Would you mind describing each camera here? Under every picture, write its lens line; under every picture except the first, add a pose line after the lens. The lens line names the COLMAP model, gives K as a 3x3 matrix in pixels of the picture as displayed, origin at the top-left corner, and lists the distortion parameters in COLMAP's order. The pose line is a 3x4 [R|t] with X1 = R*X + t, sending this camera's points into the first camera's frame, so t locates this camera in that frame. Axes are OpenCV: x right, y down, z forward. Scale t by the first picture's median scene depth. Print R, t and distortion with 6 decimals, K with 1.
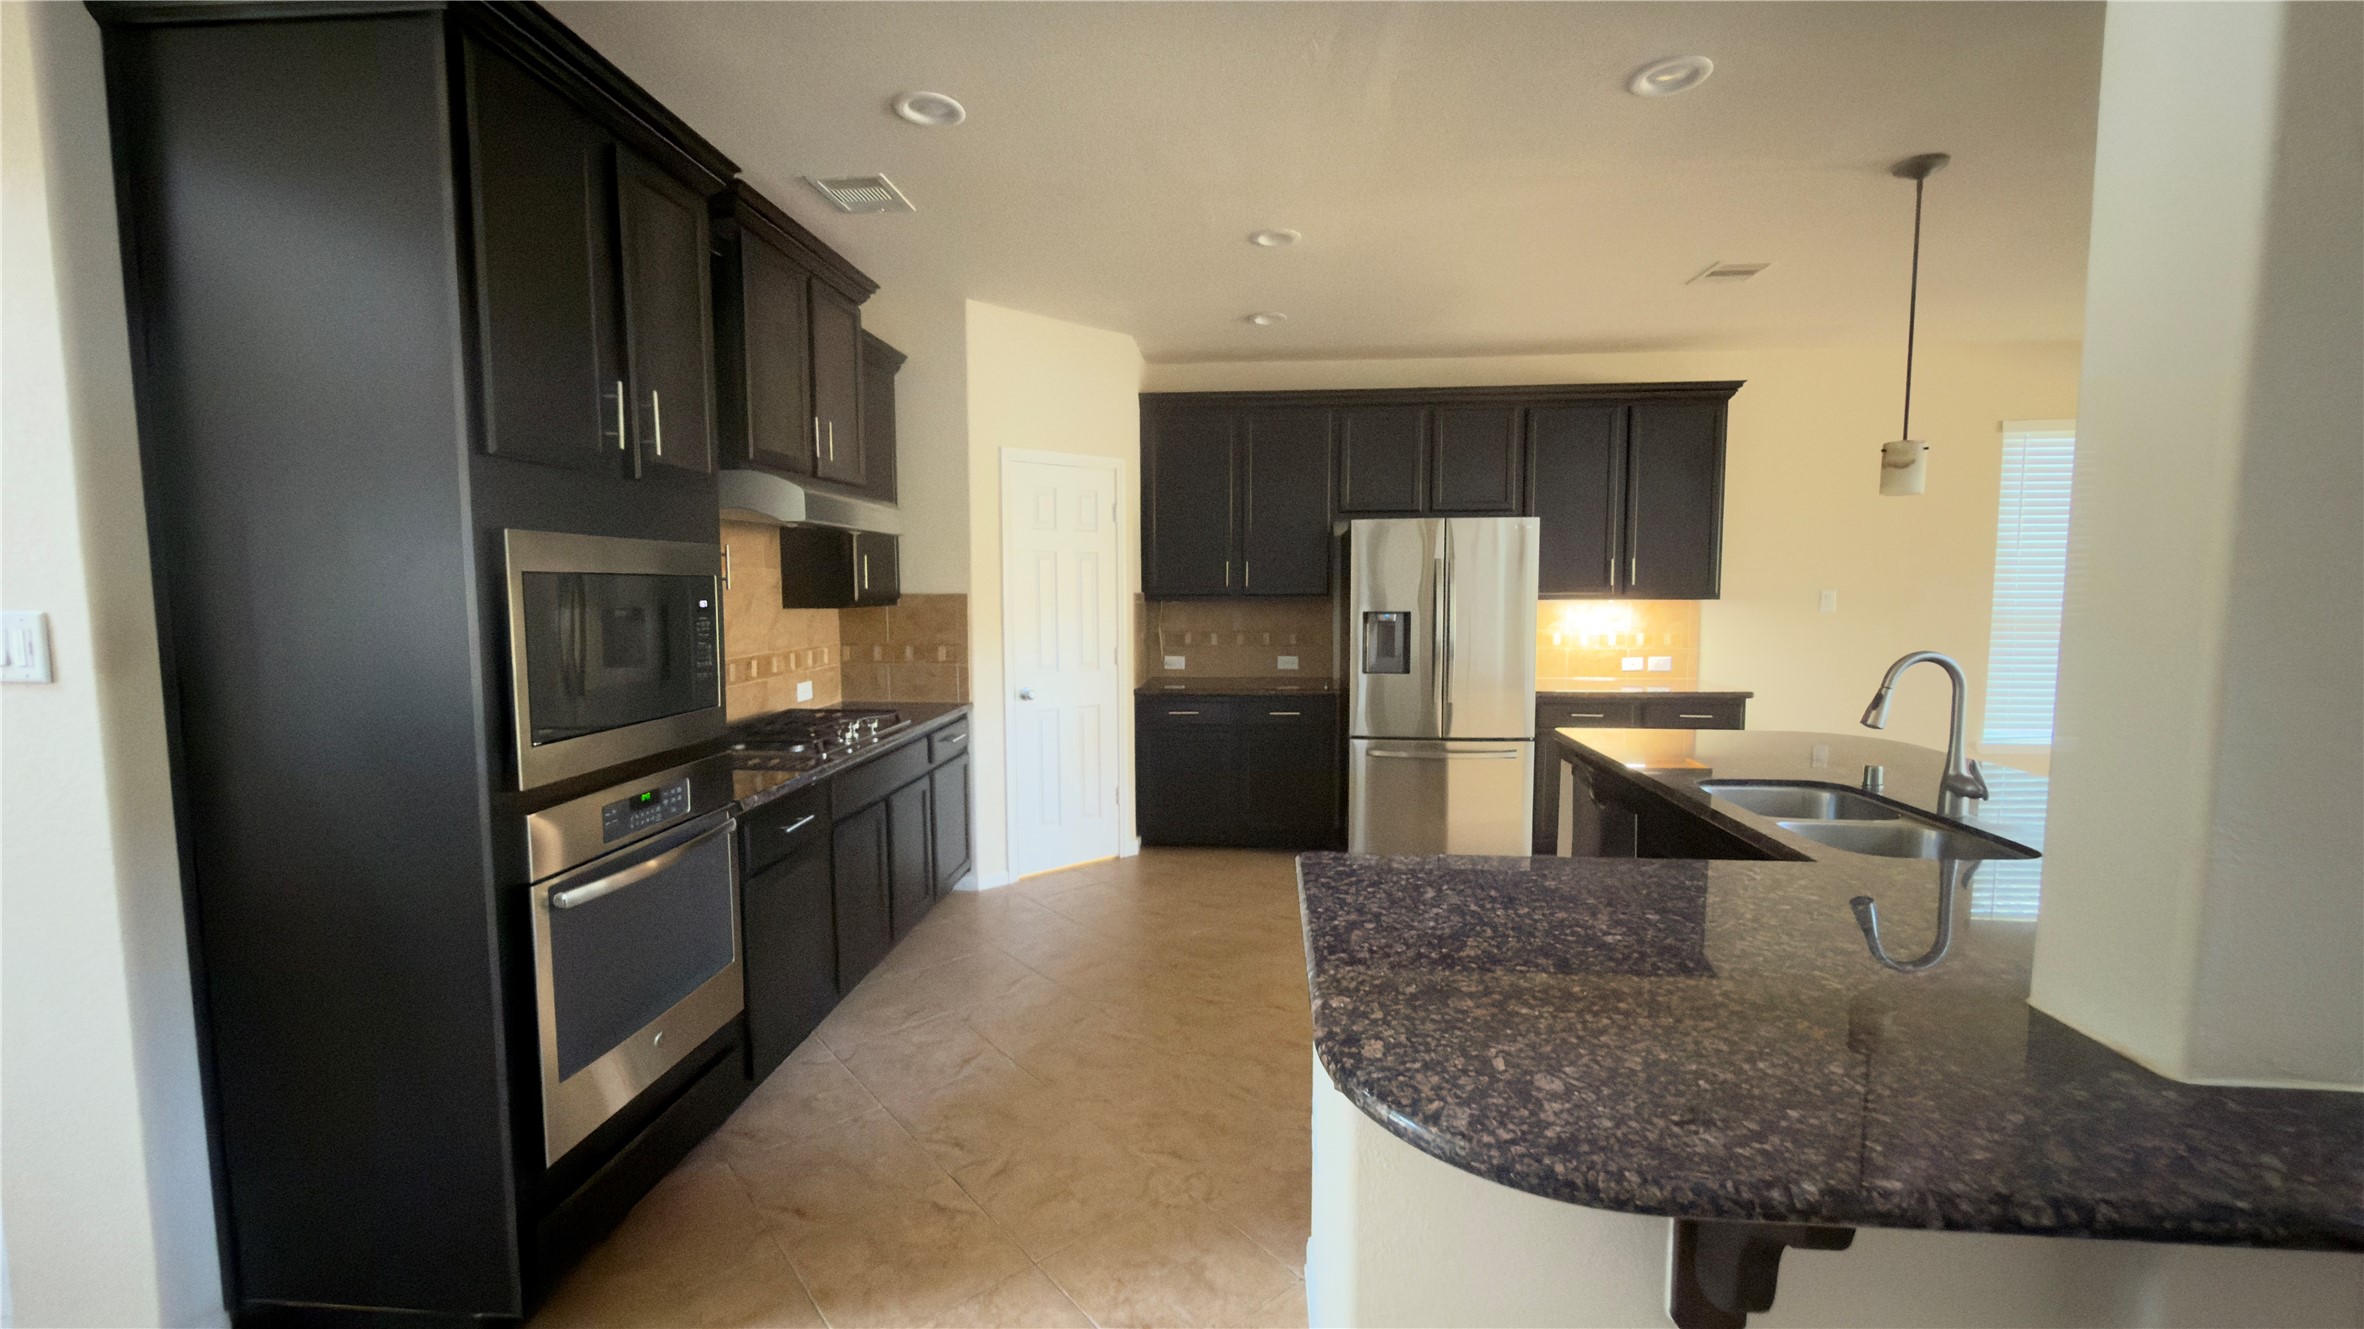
lens RADIAL K [[944.8, 0, 1187.0], [0, 944.8, 665.2], [0, 0, 1]] dist [-0.003879, 0.000091]
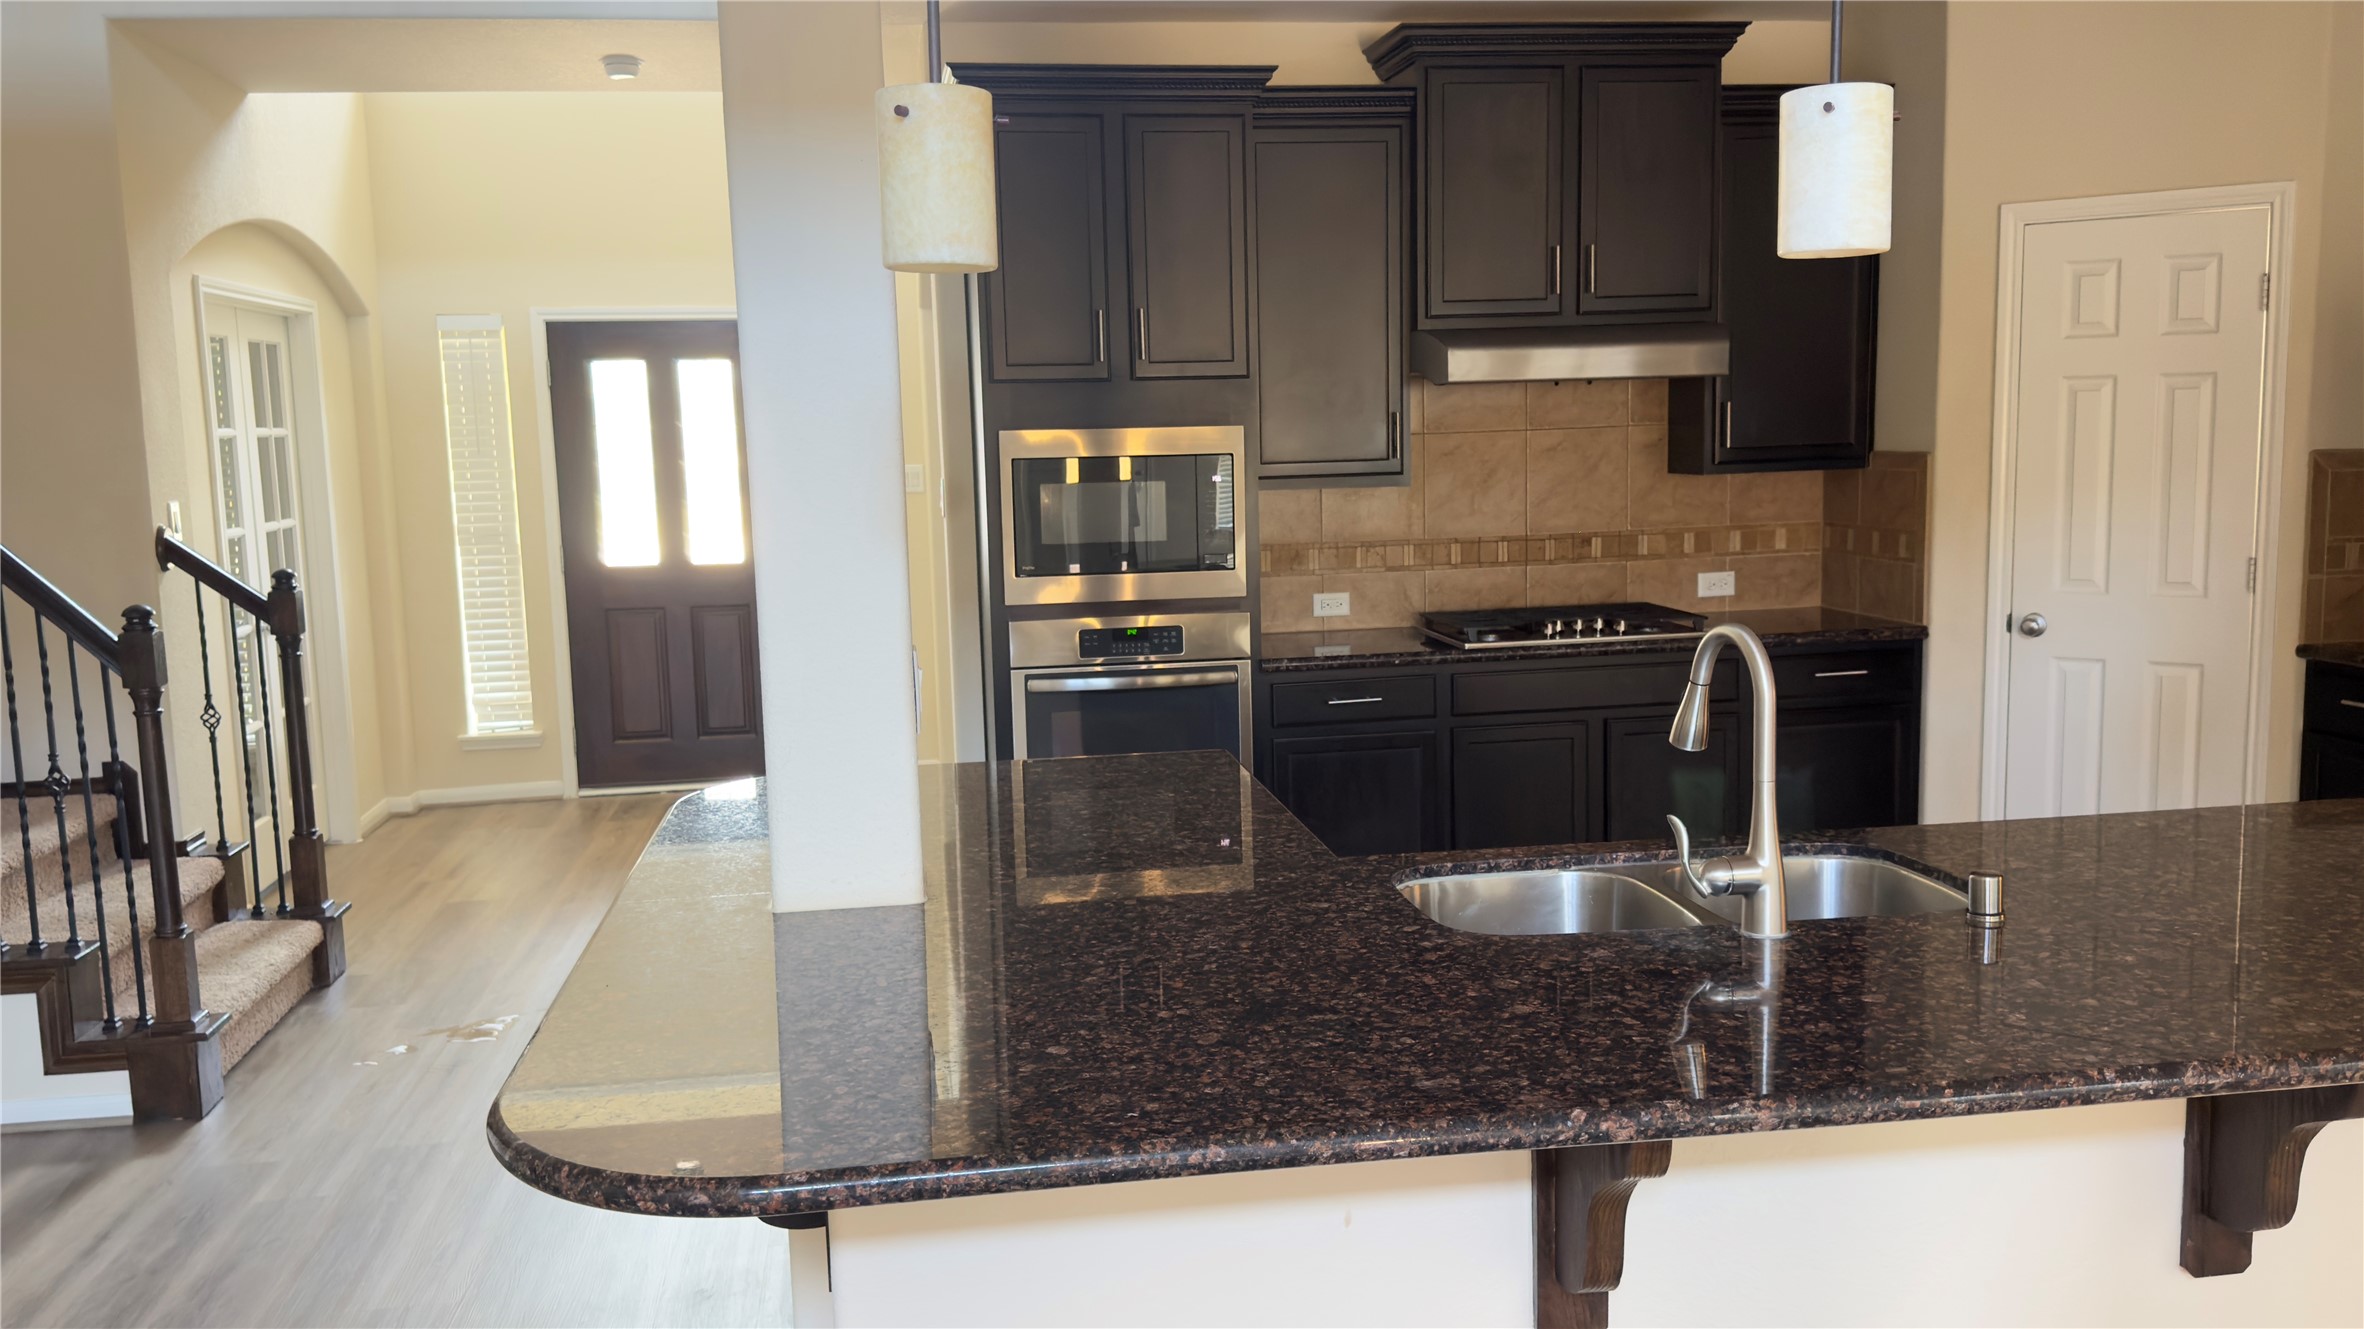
lens RADIAL K [[1945.8, 0, 1160.6], [0, 1945.8, 680.3], [0, 0, 1]] dist [0.070182, -0.020848]
pose [[0.223270, 0.126655, -0.966493, 0.936185], [-0.057204, 0.991516, 0.116720, -0.049071], [0.973077, 0.029227, 0.228621, 0.210871]]
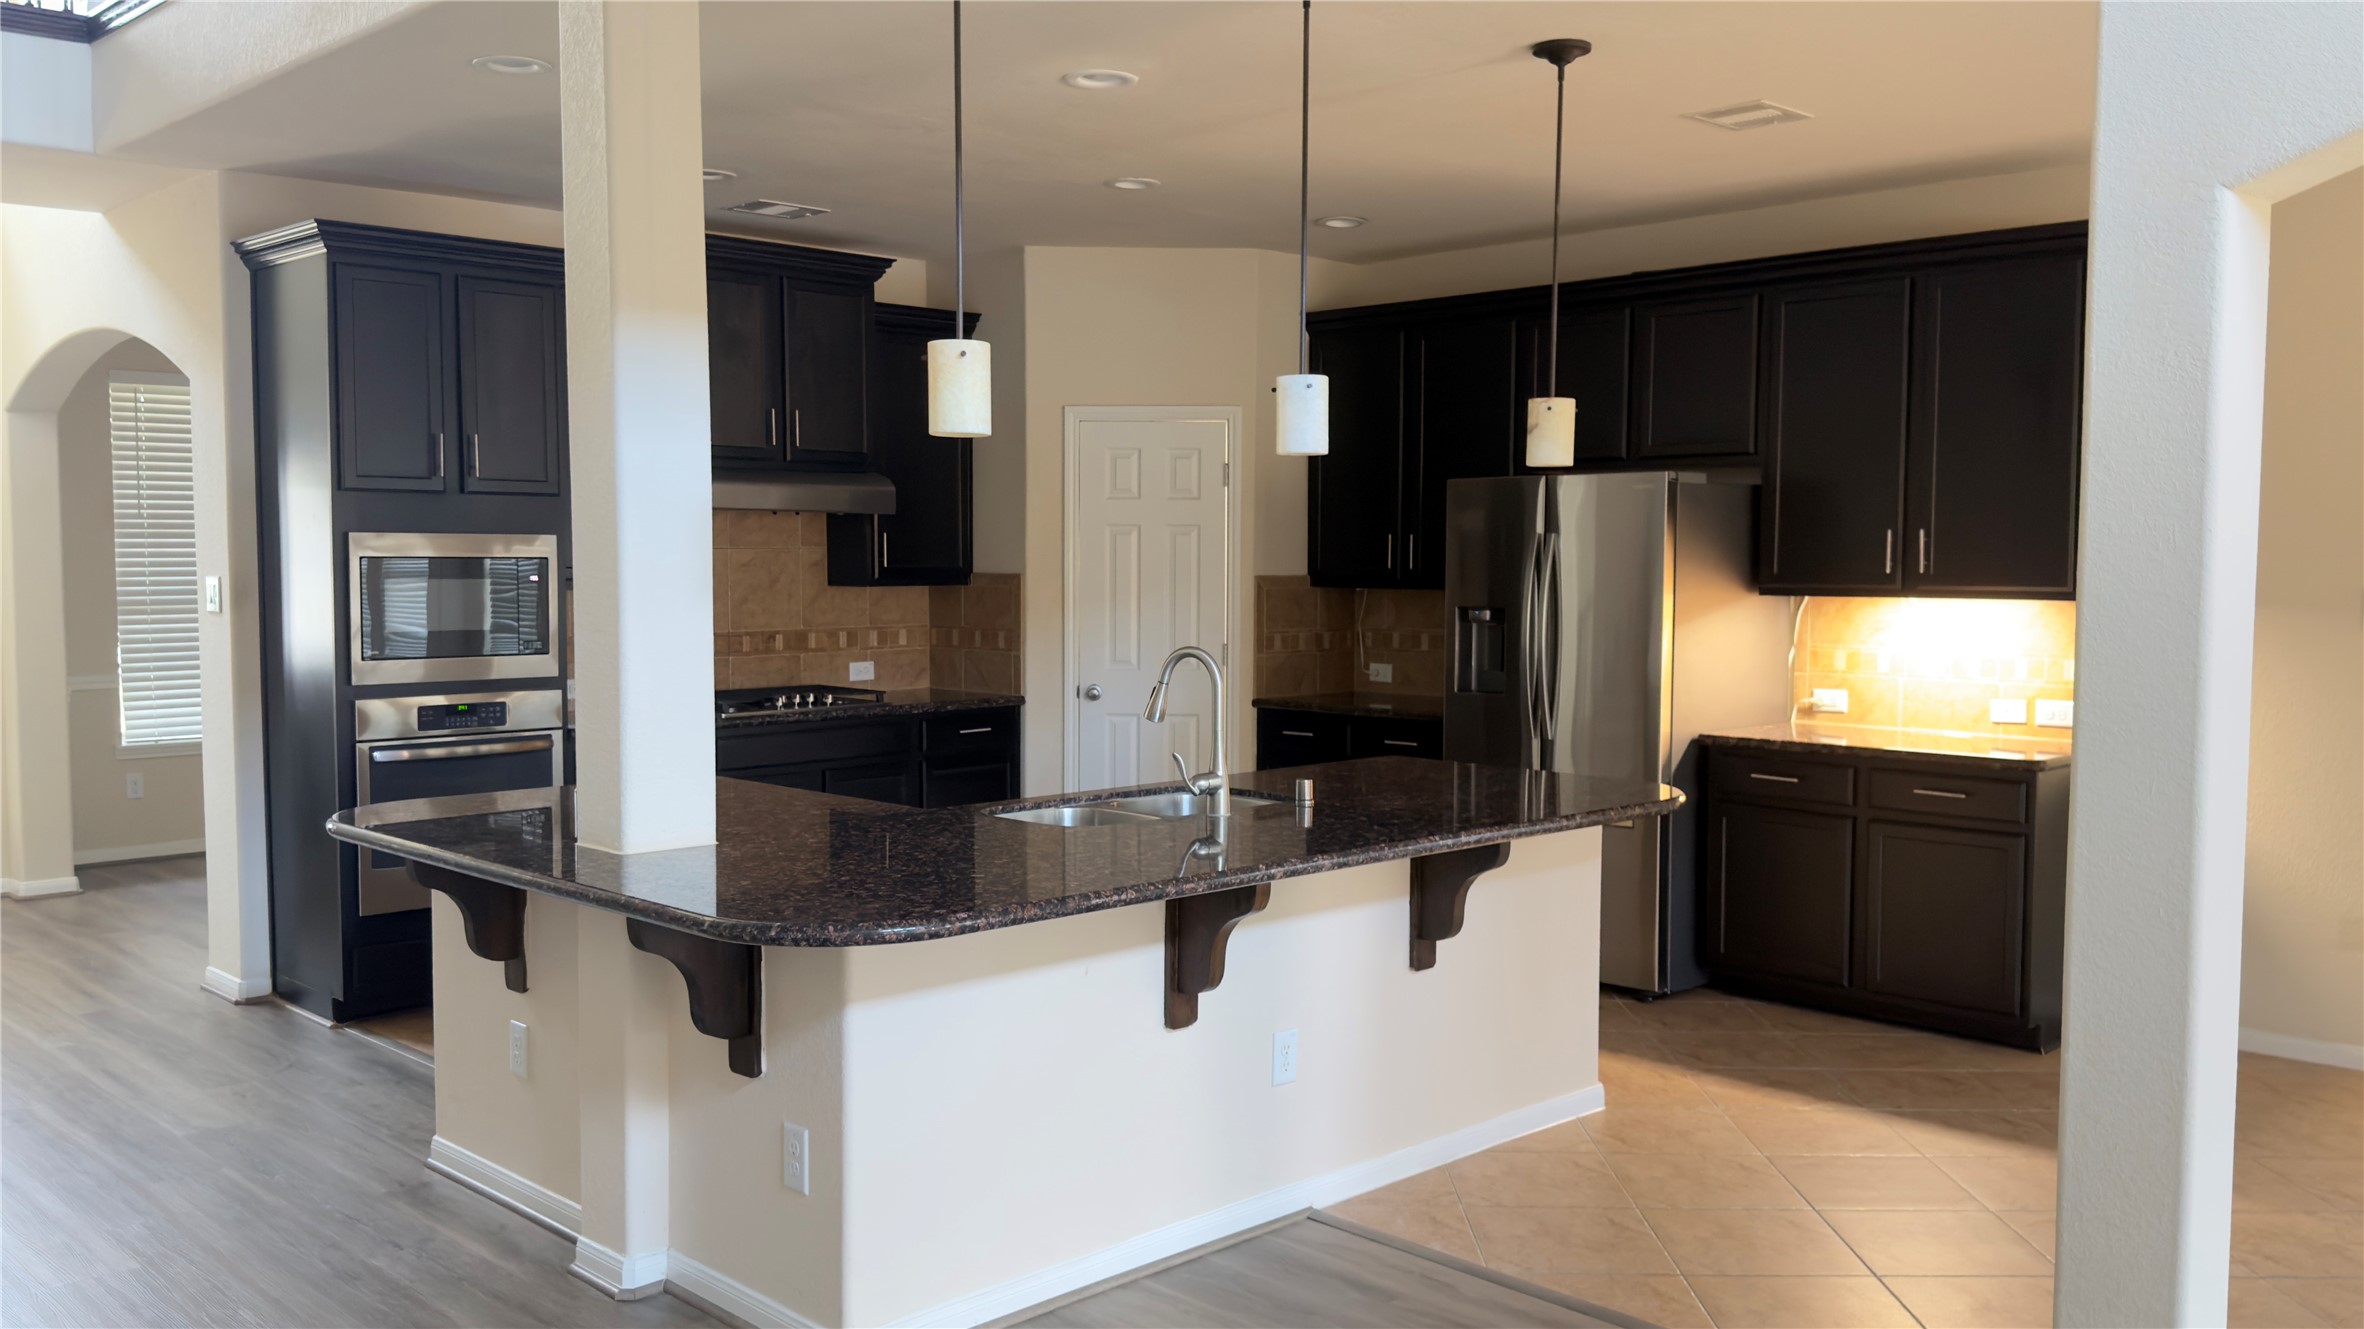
lens RADIAL K [[1945.8, 0, 1171.1], [0, 1945.8, 660.2], [0, 0, 1]] dist [0.070182, -0.020848]
pose [[0.748115, 0.043188, -0.662162, 1.089686], [-0.061378, 0.998106, -0.004246, 0.004914], [0.660724, 0.043819, 0.749349, -0.274178]]
